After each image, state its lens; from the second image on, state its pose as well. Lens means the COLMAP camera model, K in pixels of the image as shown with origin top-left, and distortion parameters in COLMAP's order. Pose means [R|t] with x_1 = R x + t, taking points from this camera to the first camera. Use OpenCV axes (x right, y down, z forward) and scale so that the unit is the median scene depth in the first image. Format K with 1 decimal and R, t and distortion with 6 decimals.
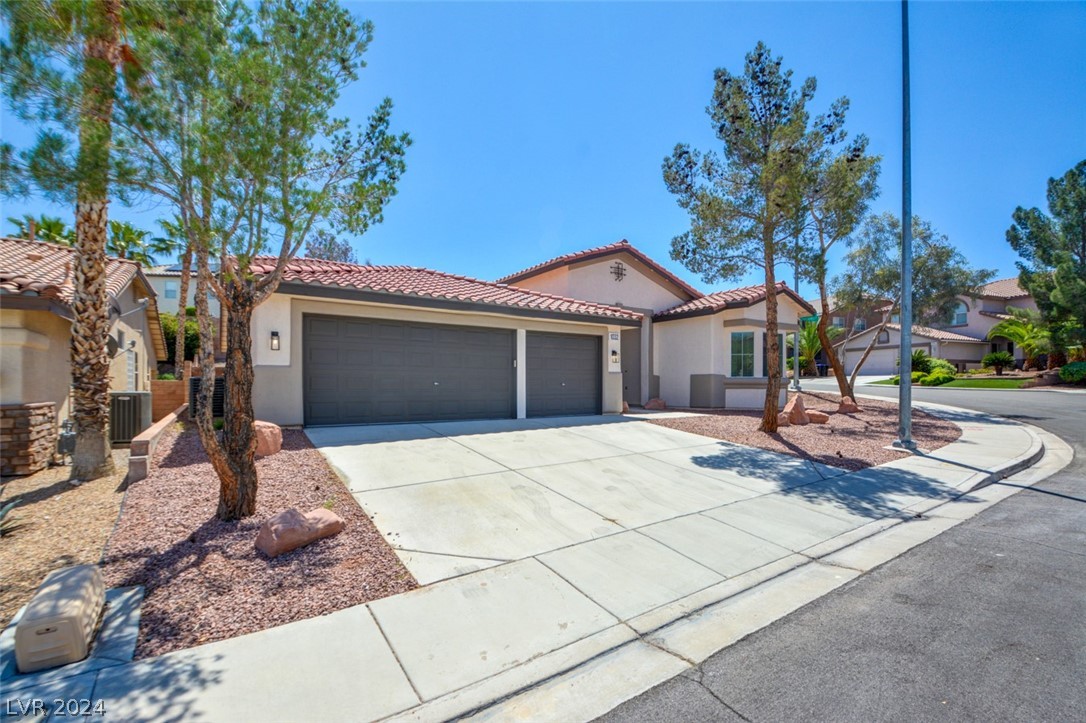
lens RADIAL K [[491.3, 0, 552.1], [0, 491.3, 380.5], [0, 0, 1]] dist [0.009606, -0.022649]
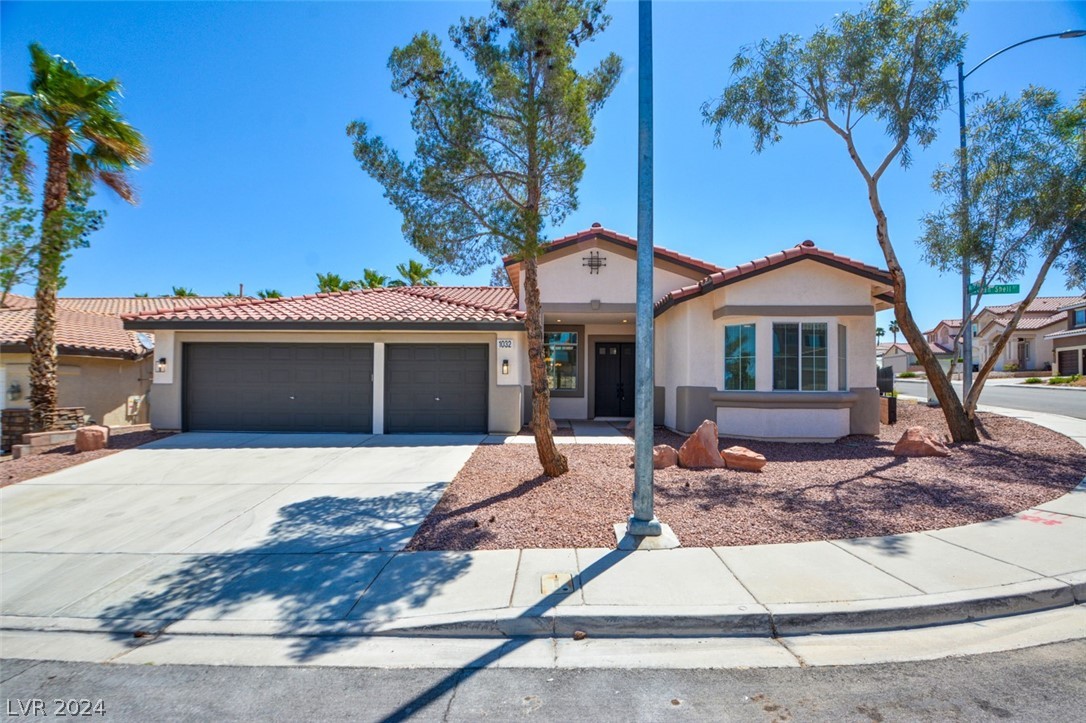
lens RADIAL K [[484.3, 0, 549.9], [0, 484.3, 380.3], [0, 0, 1]] dist [0.009619, -0.025488]
pose [[0.814722, -0.004209, -0.579836, 0.677598], [-0.000217, 0.999971, -0.007563, -0.019767], [0.579851, 0.006287, 0.814698, 0.357438]]
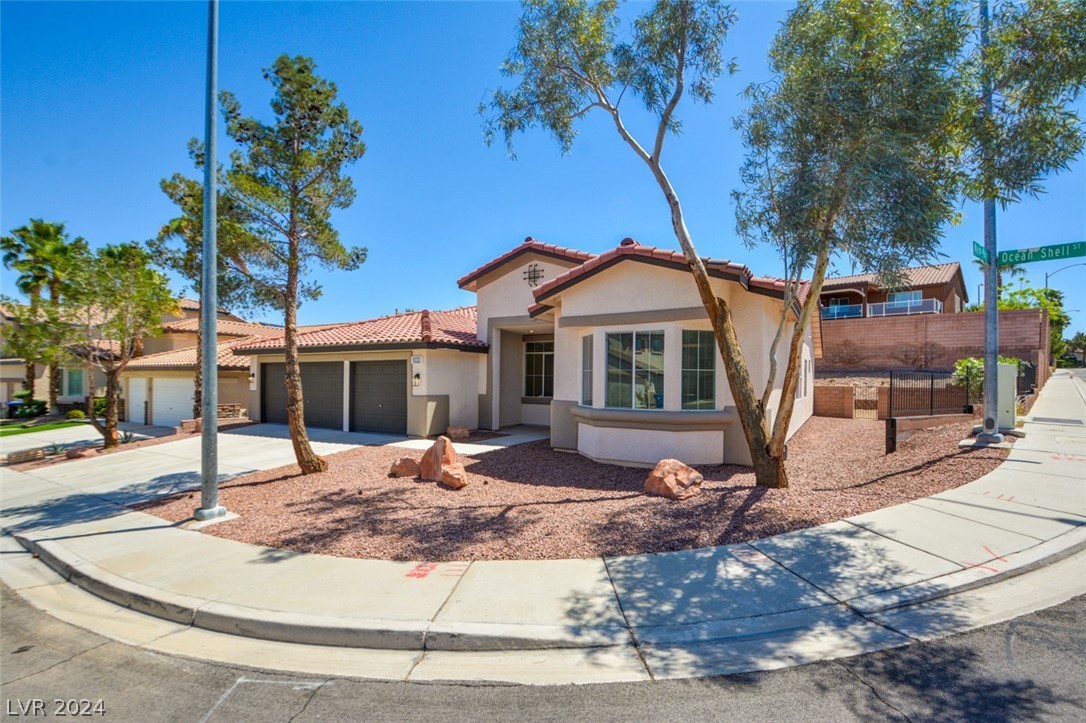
lens RADIAL K [[491.3, 0, 552.1], [0, 491.3, 380.5], [0, 0, 1]] dist [0.009606, -0.022649]
pose [[0.408610, 0.002802, -0.912705, 1.149112], [-0.001567, 0.999996, 0.002369, -0.050466], [0.912708, 0.000462, 0.408613, 0.841894]]
